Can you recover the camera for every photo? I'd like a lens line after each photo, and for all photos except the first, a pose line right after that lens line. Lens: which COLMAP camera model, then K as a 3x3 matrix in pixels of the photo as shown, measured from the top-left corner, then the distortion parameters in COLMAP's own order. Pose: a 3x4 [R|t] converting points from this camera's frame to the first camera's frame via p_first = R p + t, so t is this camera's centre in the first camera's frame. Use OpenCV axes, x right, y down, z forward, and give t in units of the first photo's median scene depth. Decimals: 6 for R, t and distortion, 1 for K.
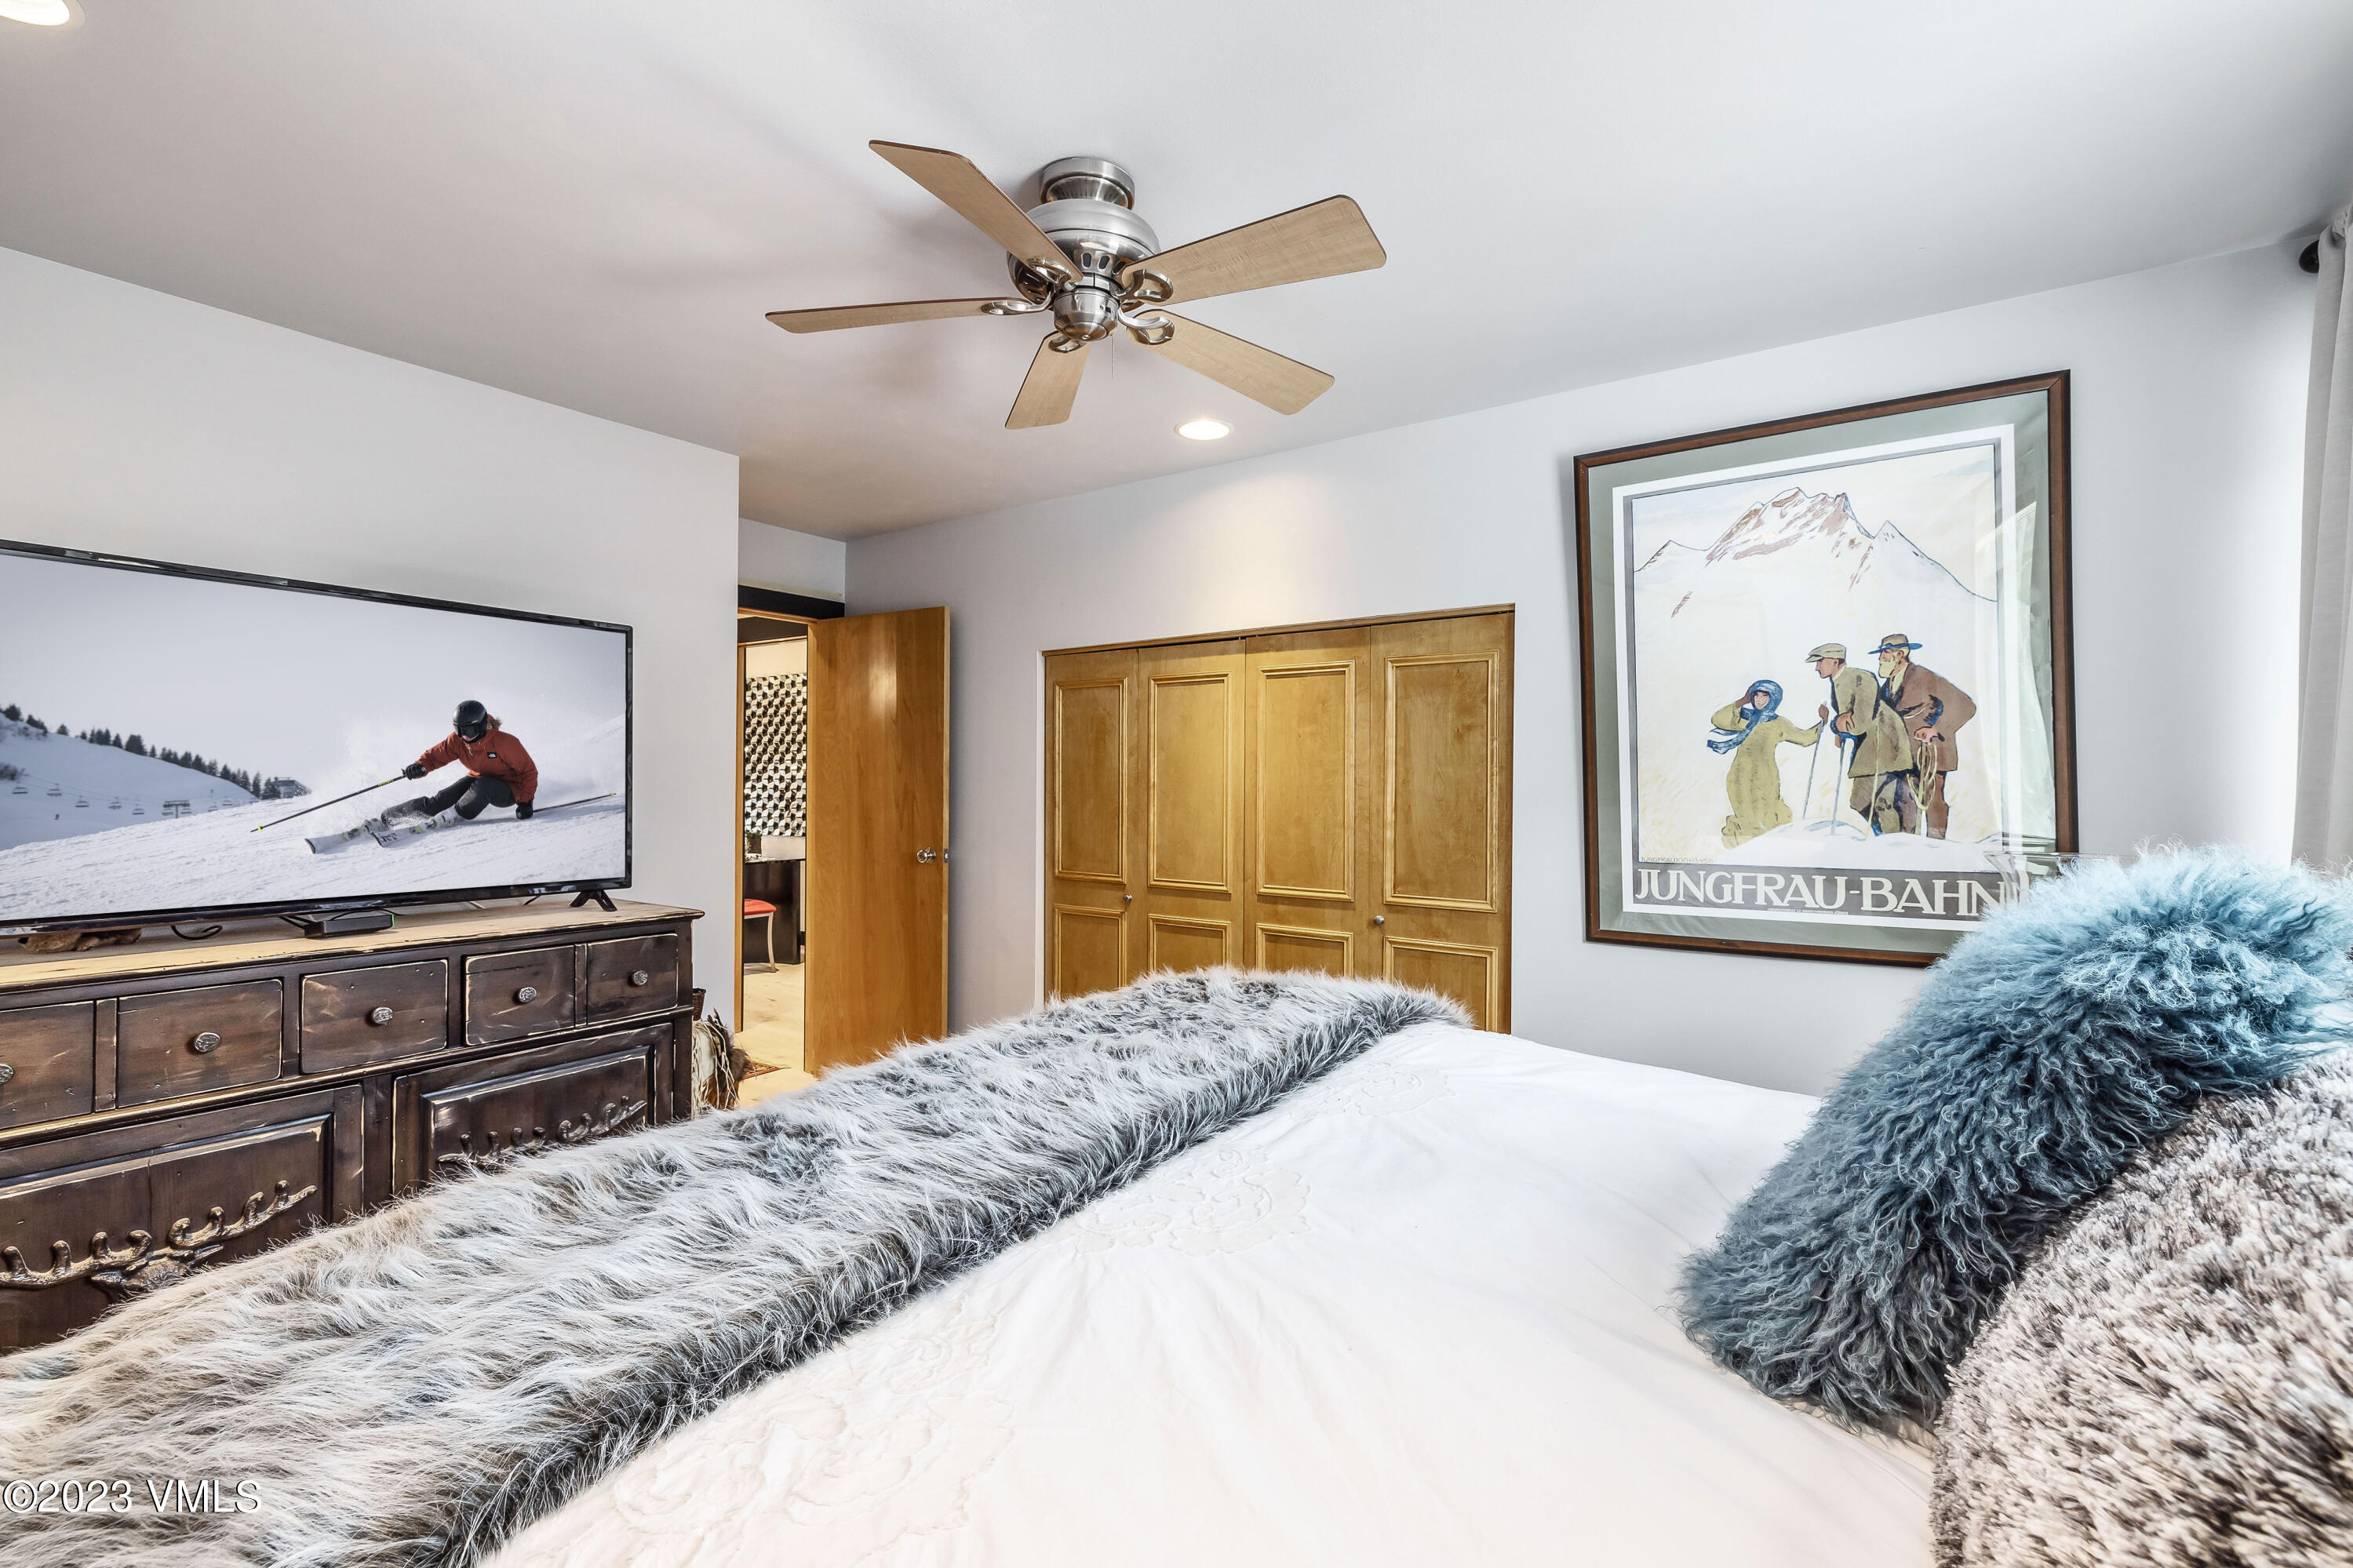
lens RADIAL K [[987.3, 0, 1169.0], [0, 987.3, 780.8], [0, 0, 1]] dist [-0.000419, 0.000194]
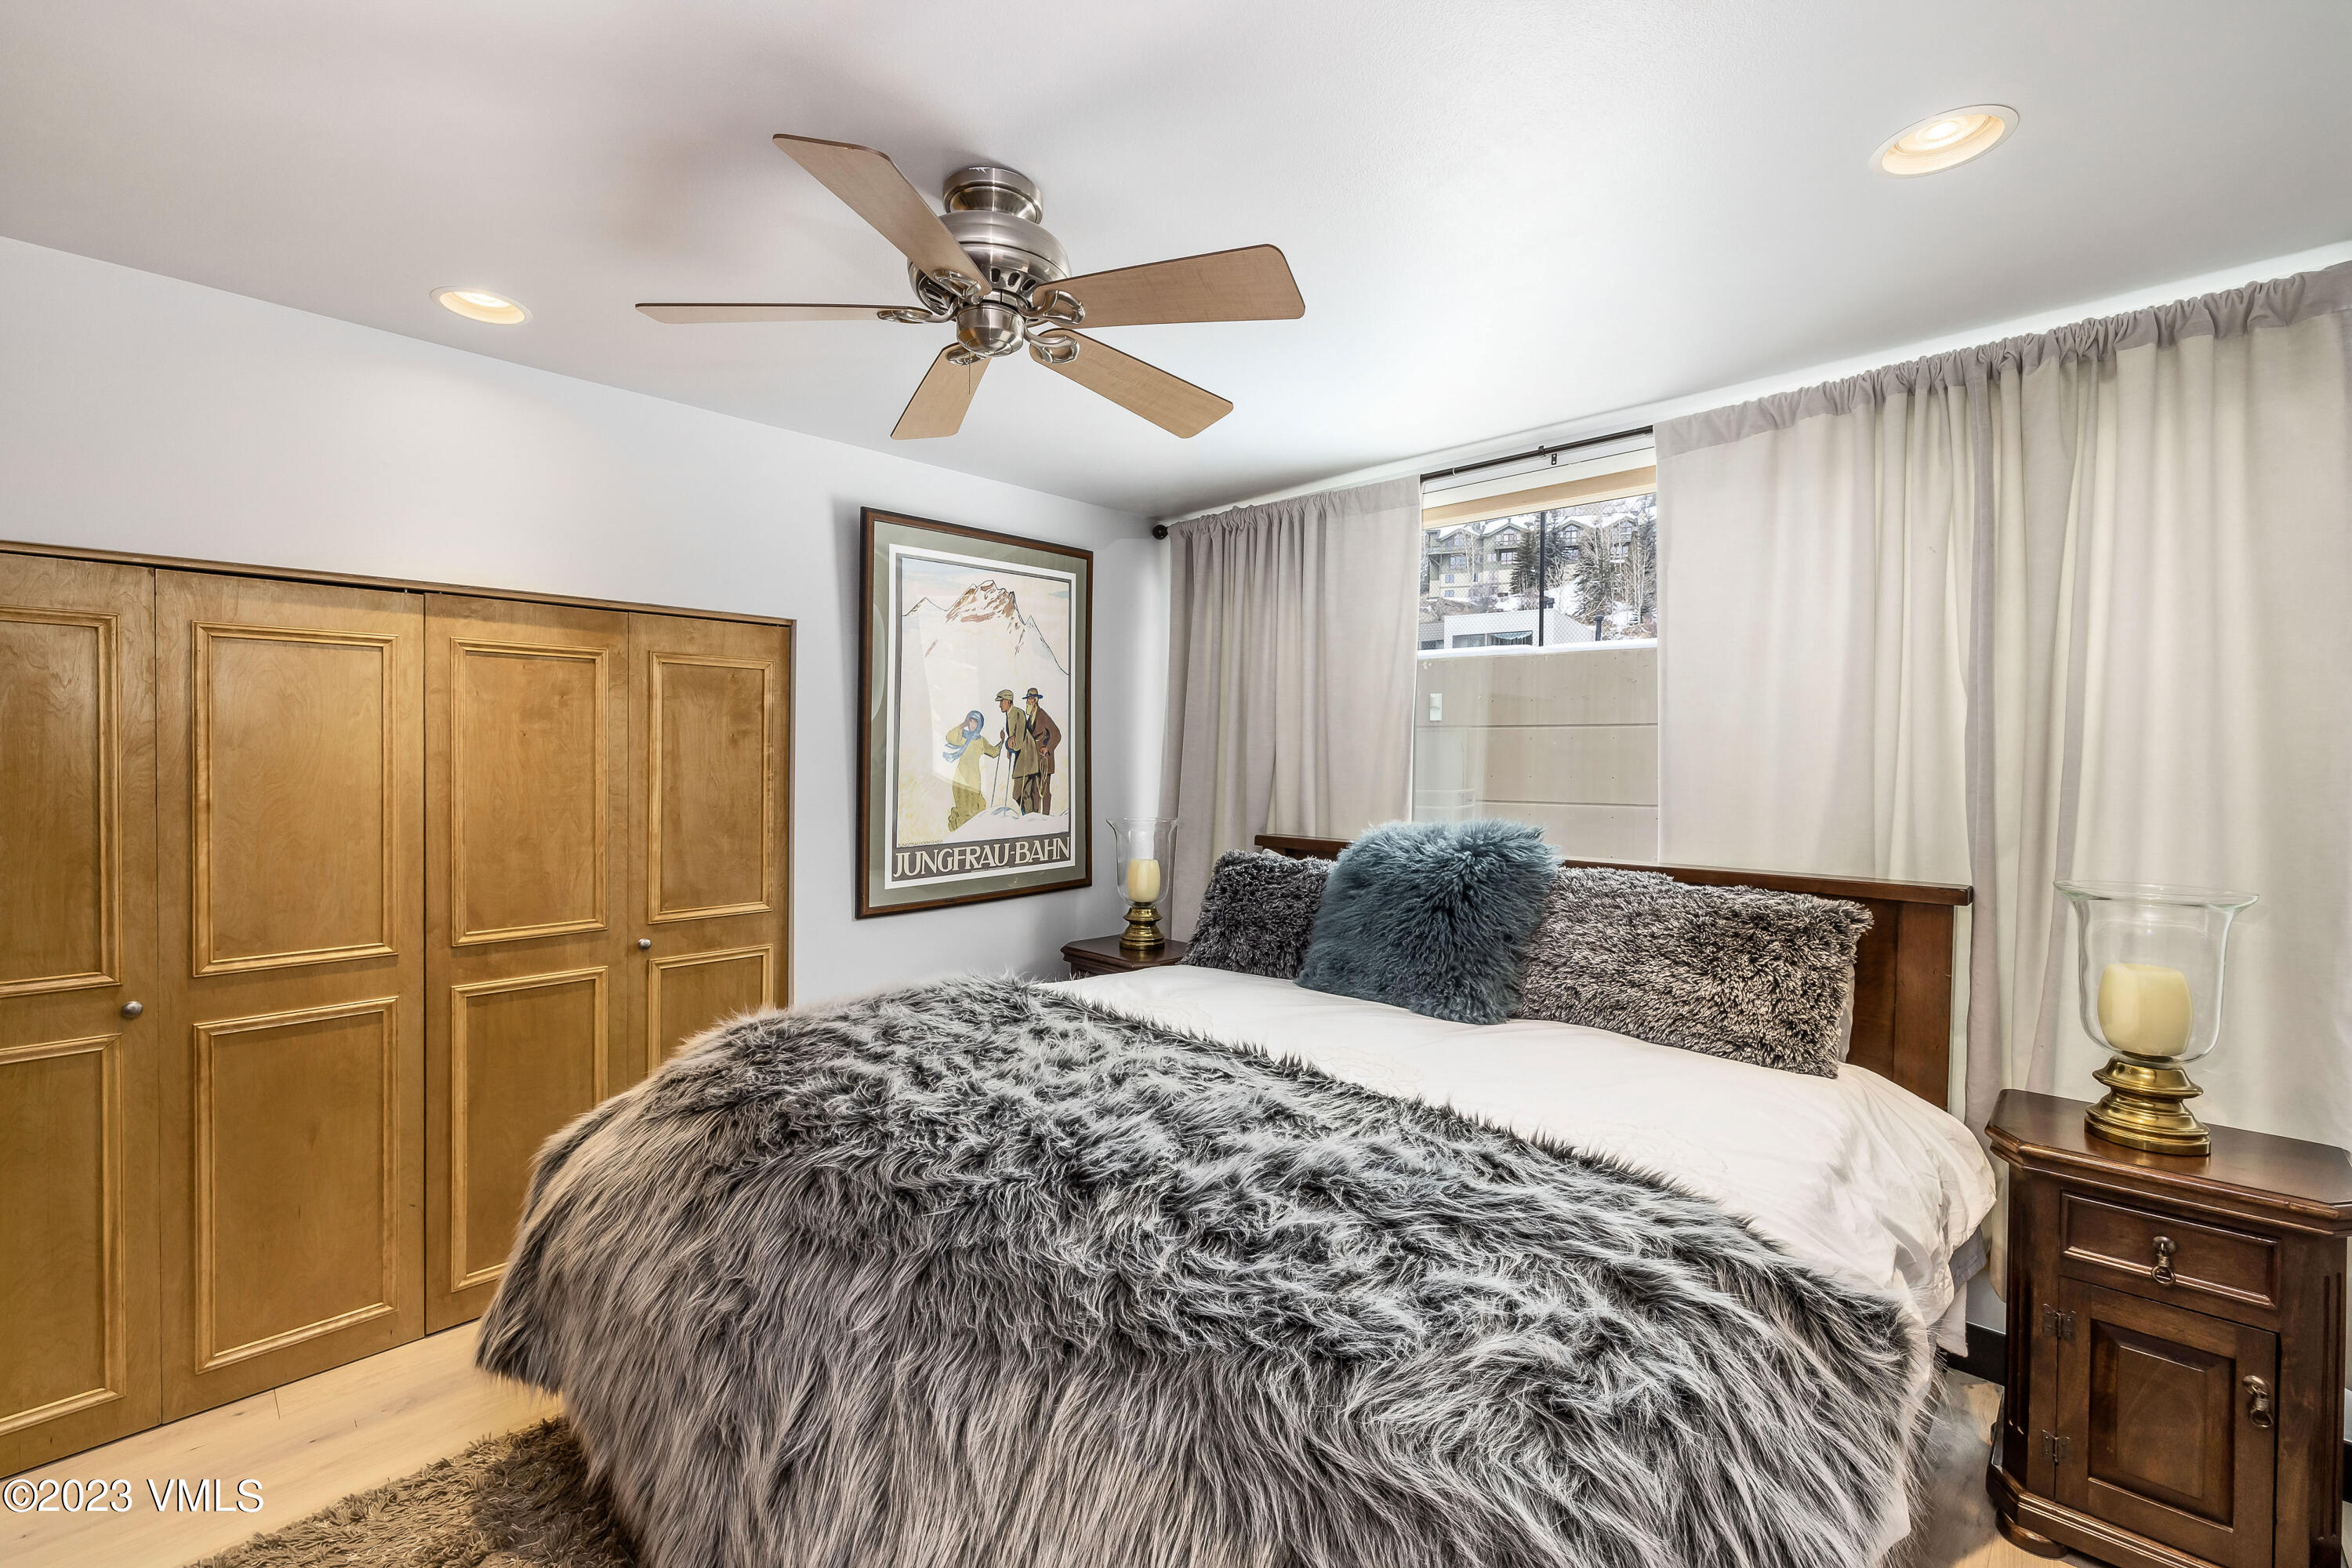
lens RADIAL K [[987.0, 0, 1168.5], [0, 987.0, 780.8], [0, 0, 1]] dist [-0.000419, 0.000194]
pose [[0.165365, -0.032028, 0.985712, -0.630036], [-0.005537, 0.999427, 0.033403, -0.042005], [-0.986217, -0.010981, 0.165093, 0.410580]]
